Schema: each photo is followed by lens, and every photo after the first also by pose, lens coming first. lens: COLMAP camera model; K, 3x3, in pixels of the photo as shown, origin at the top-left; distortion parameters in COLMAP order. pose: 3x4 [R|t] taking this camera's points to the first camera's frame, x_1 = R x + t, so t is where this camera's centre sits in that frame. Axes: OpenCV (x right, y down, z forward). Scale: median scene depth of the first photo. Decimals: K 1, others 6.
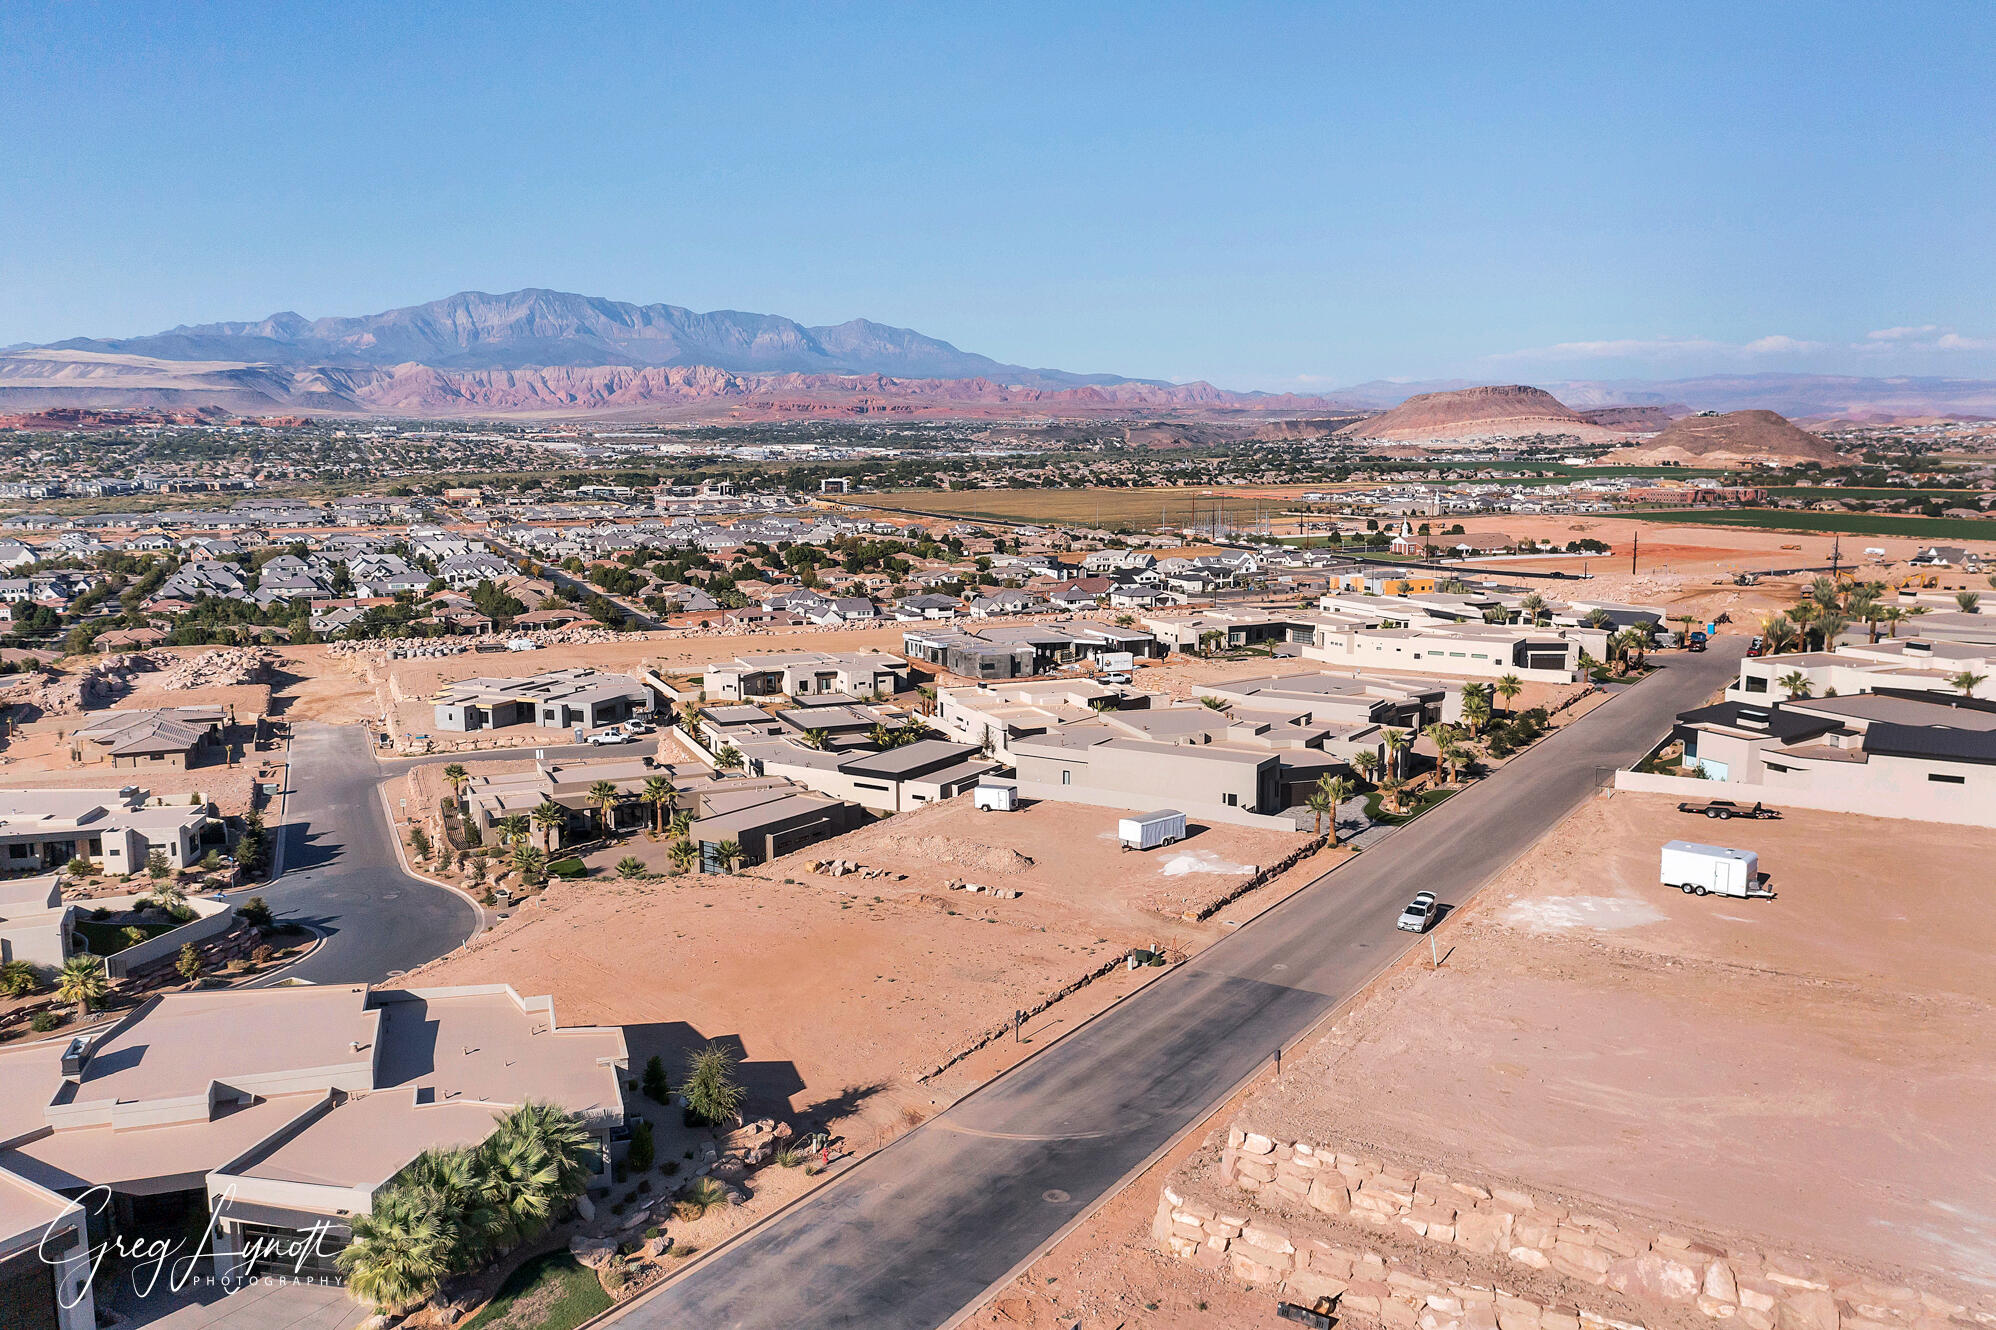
lens RADIAL K [[1573.9, 0, 989.6], [0, 1573.9, 664.4], [0, 0, 1]] dist [-0.004557, 0.008126]
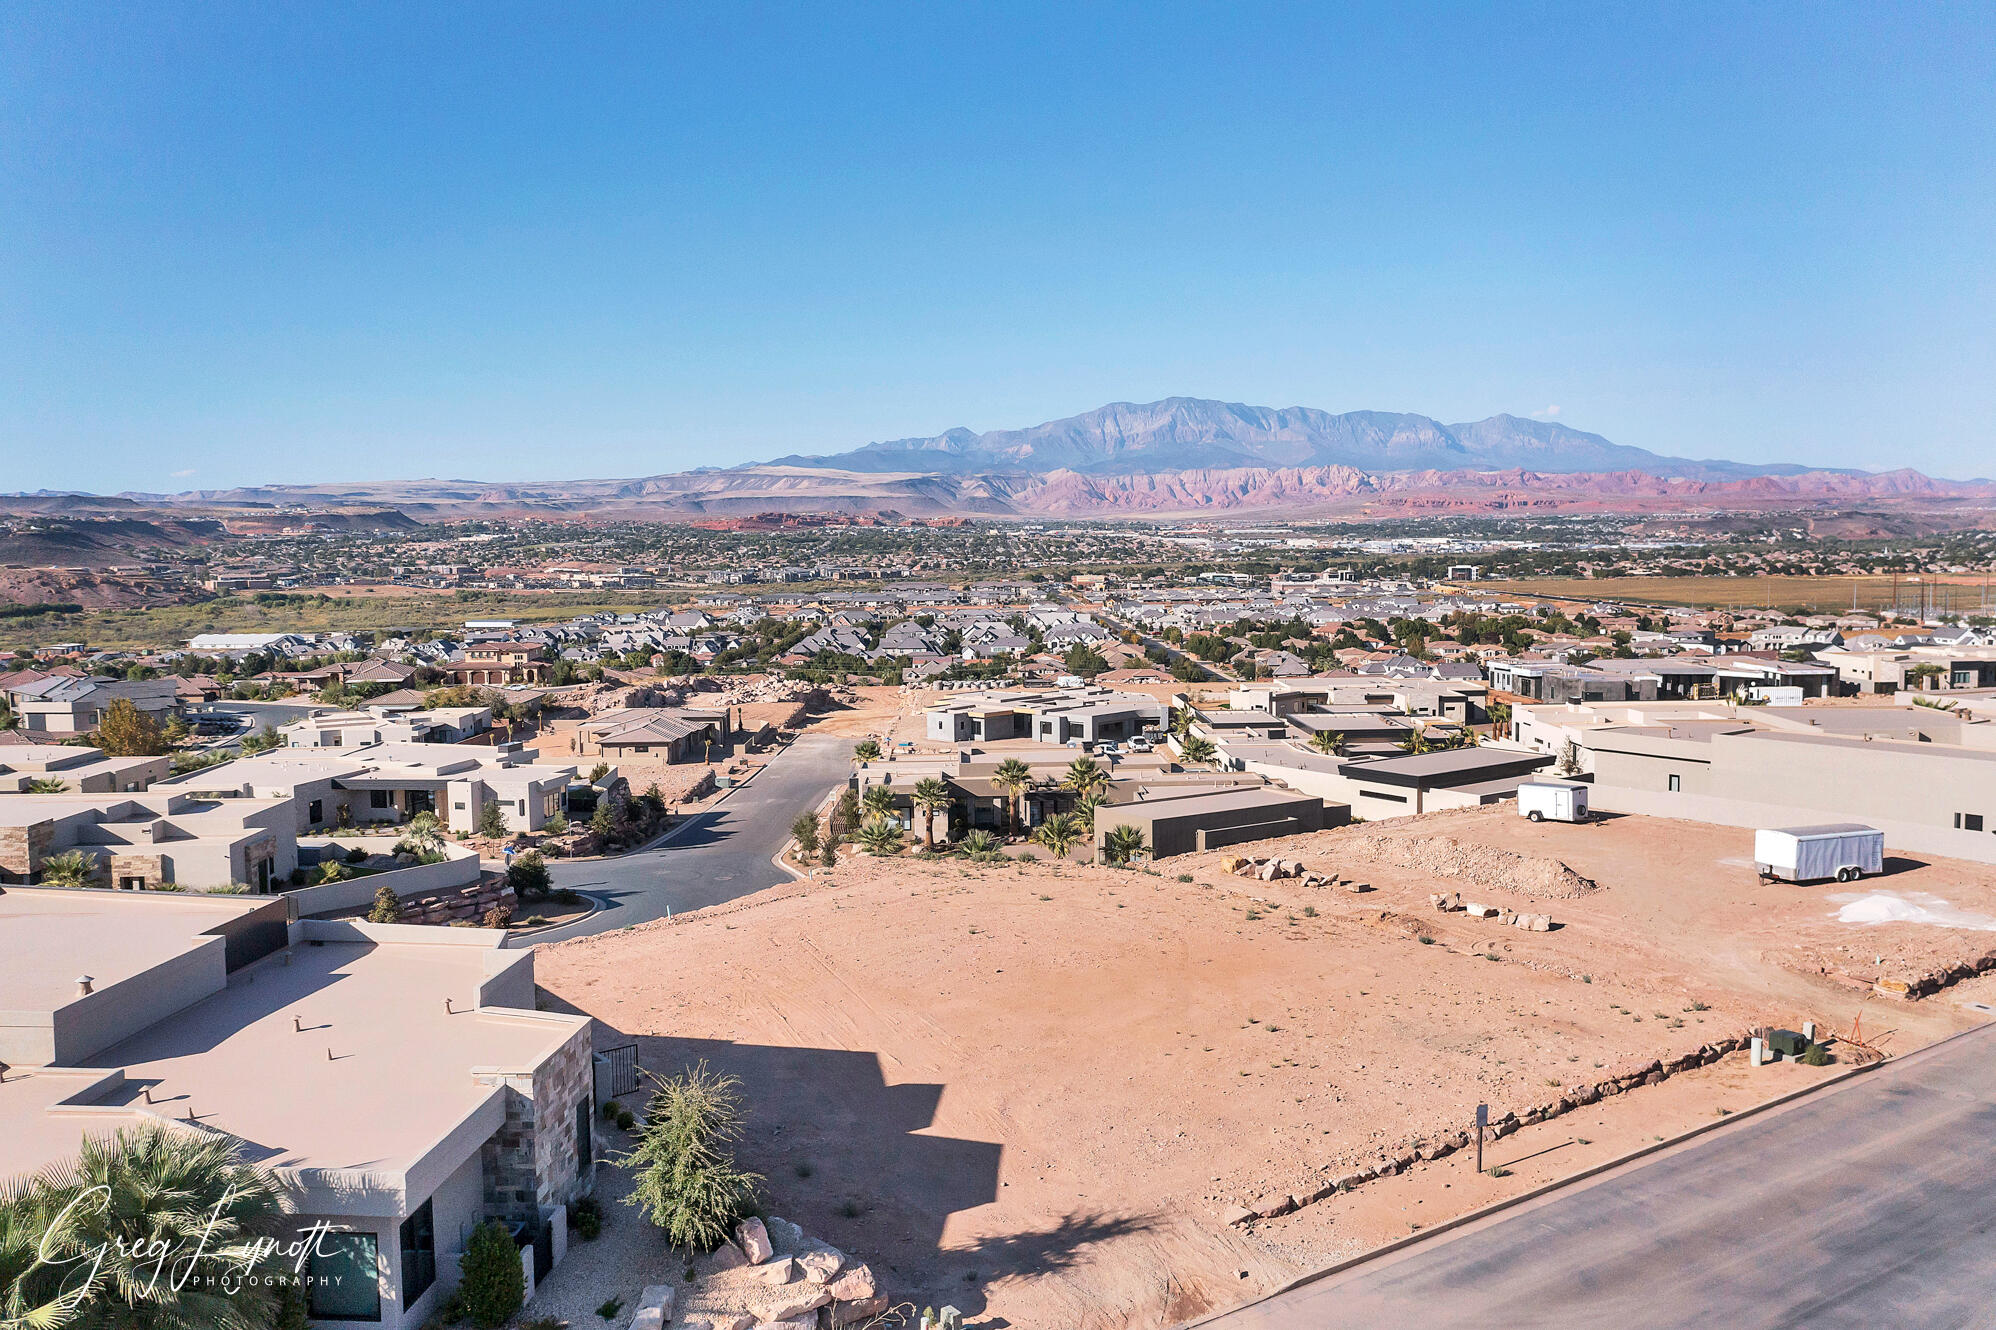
lens RADIAL K [[1573.9, 0, 993.5], [0, 1573.9, 665.8], [0, 0, 1]] dist [-0.004557, 0.008126]
pose [[0.924278, 0.021945, -0.381088, 0.005732], [-0.045576, 0.997549, -0.053093, 0.011330], [0.378988, 0.066441, 0.923013, 0.047006]]
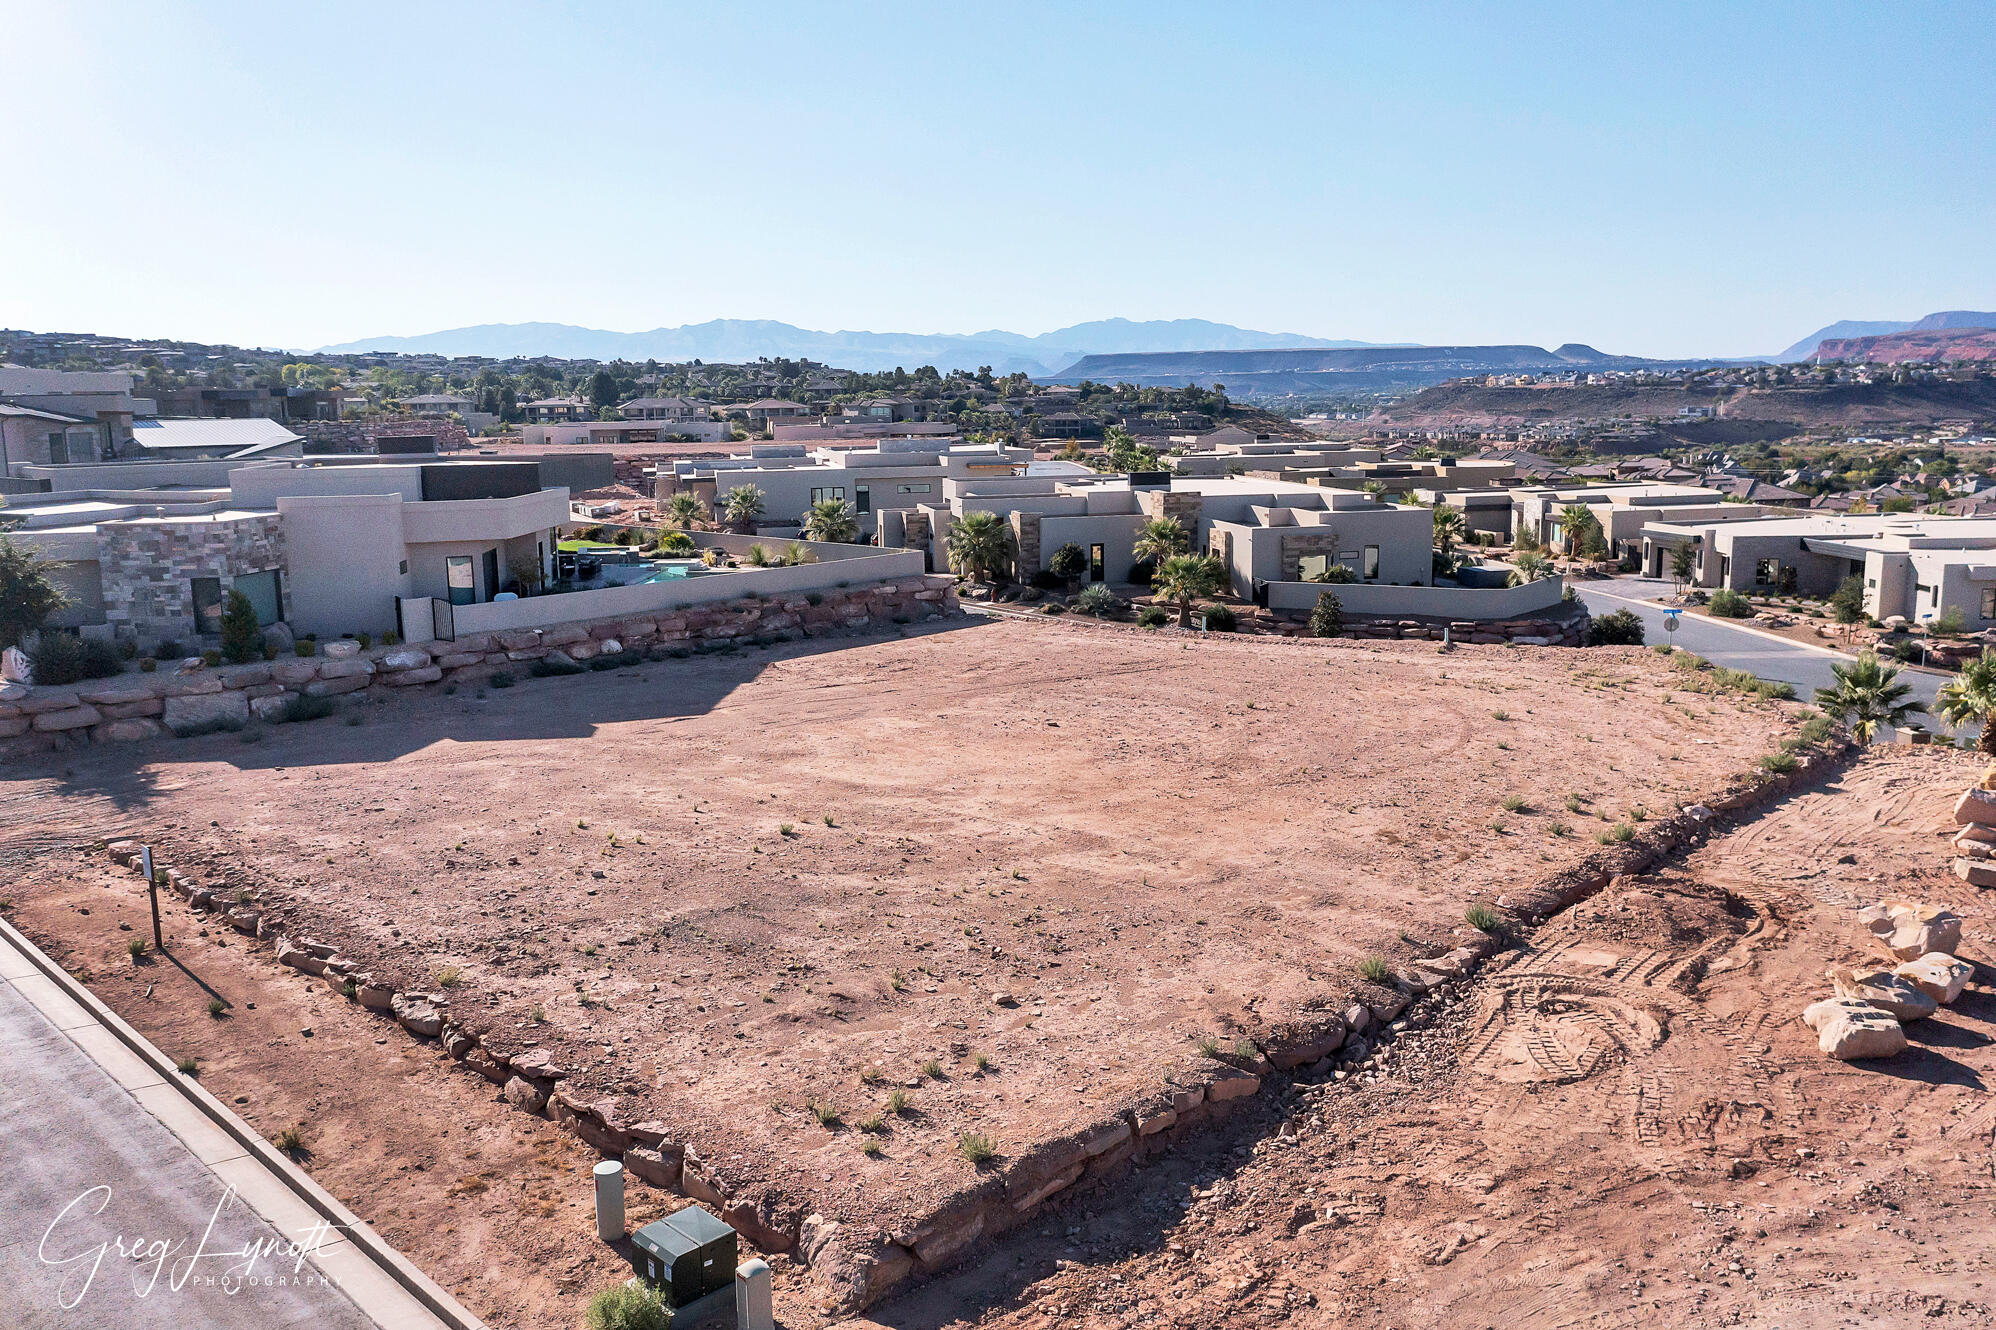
lens RADIAL K [[1573.9, 0, 998.2], [0, 1573.9, 659.1], [0, 0, 1]] dist [-0.004557, 0.008126]
pose [[-0.220770, 0.166835, -0.960951, 0.026377], [-0.121656, 0.972856, 0.196851, 0.009619], [0.967709, 0.160364, -0.194481, 0.116322]]
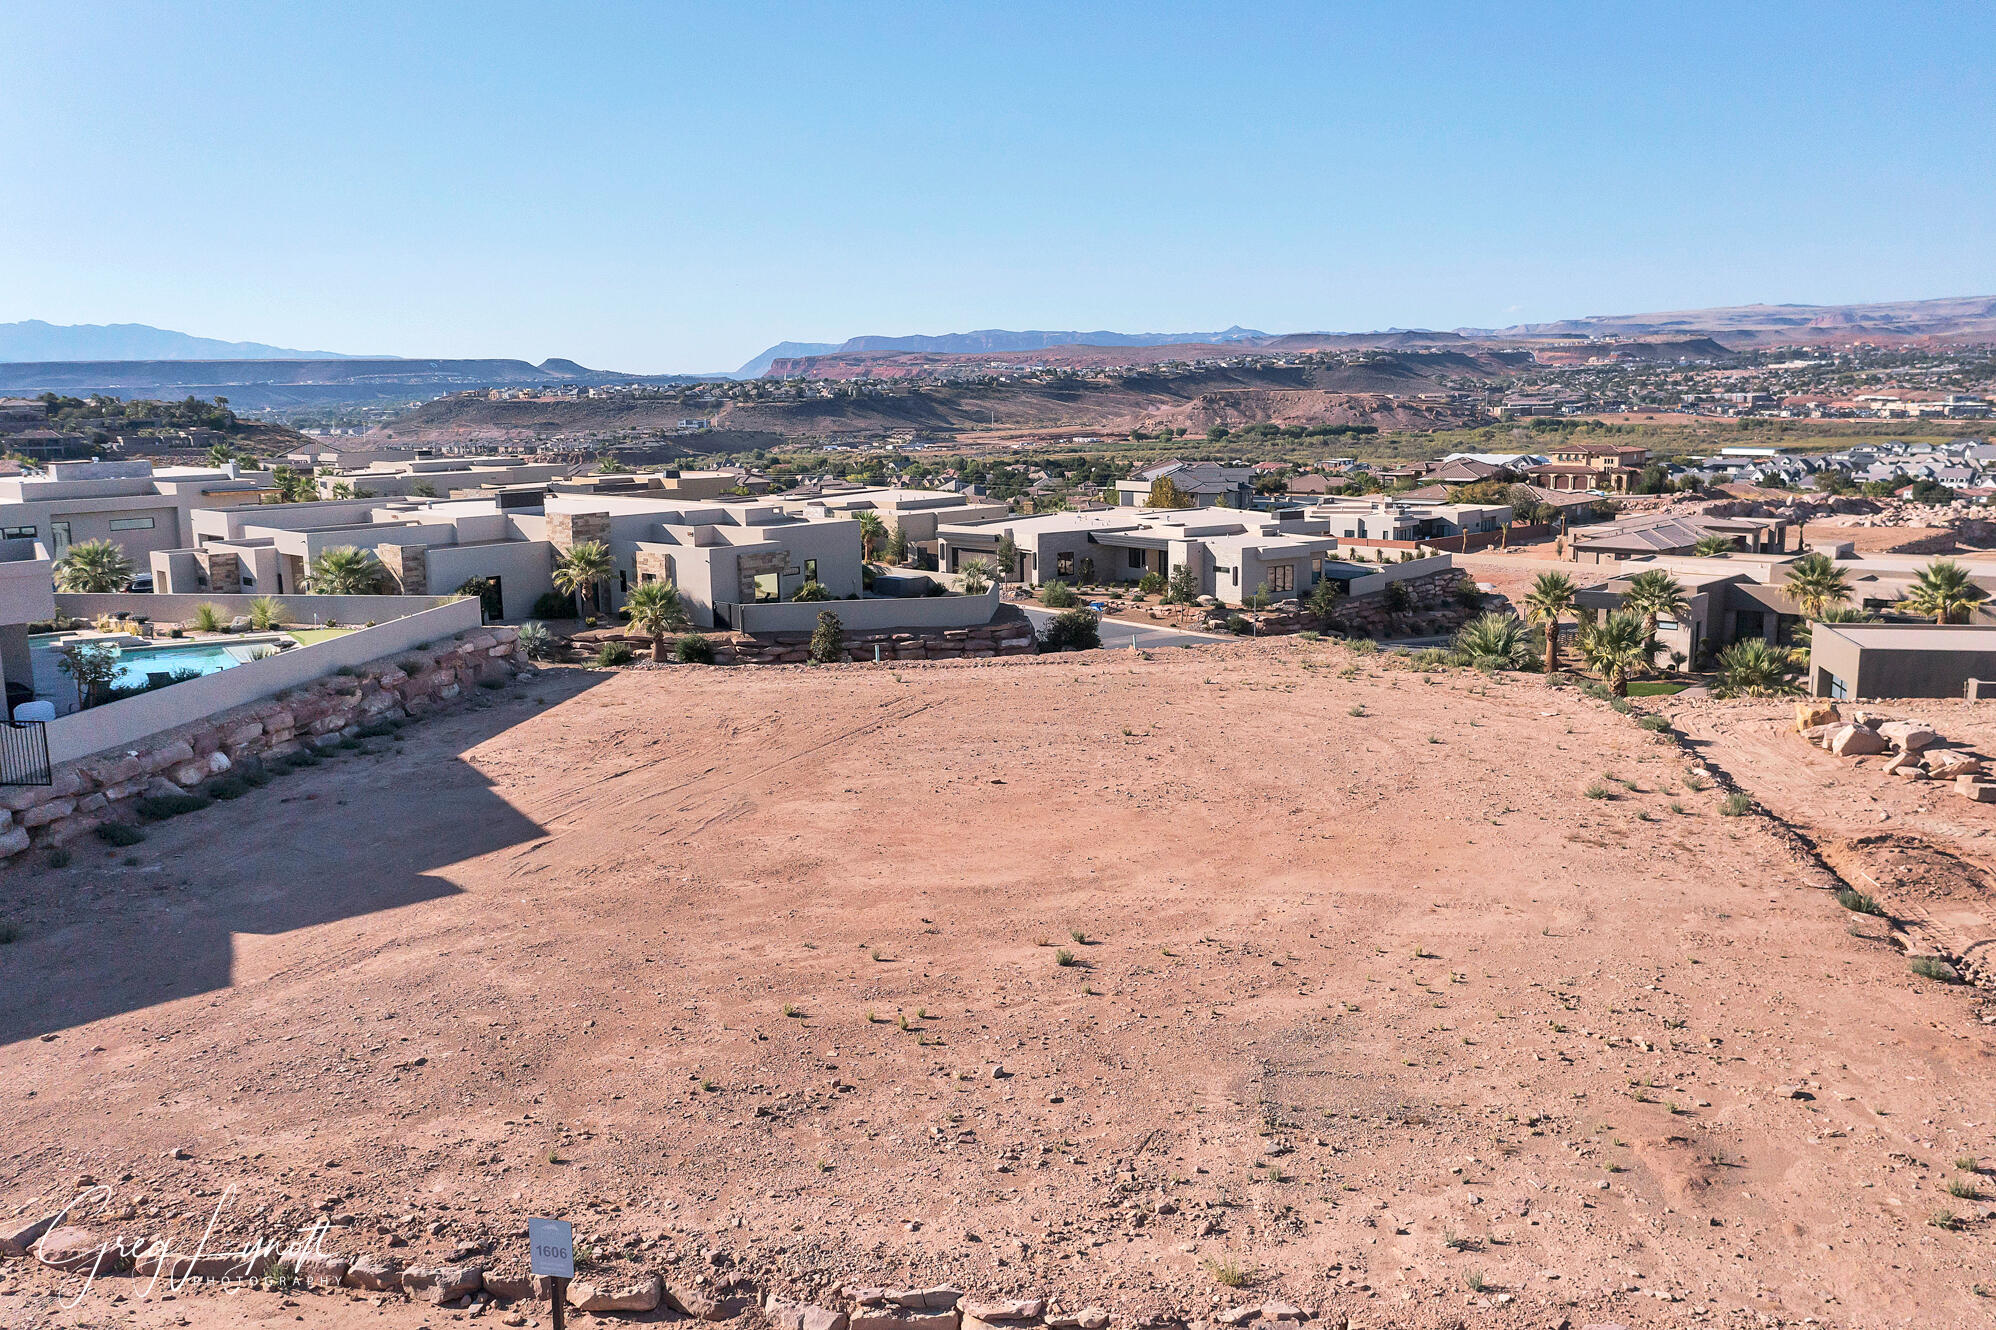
lens RADIAL K [[1573.9, 0, 995.8], [0, 1573.9, 666.3], [0, 0, 1]] dist [-0.004557, 0.008126]
pose [[0.383566, 0.154330, -0.910527, 0.017382], [-0.116256, 0.986164, 0.118176, 0.012910], [0.916167, 0.060525, 0.396201, 0.092770]]
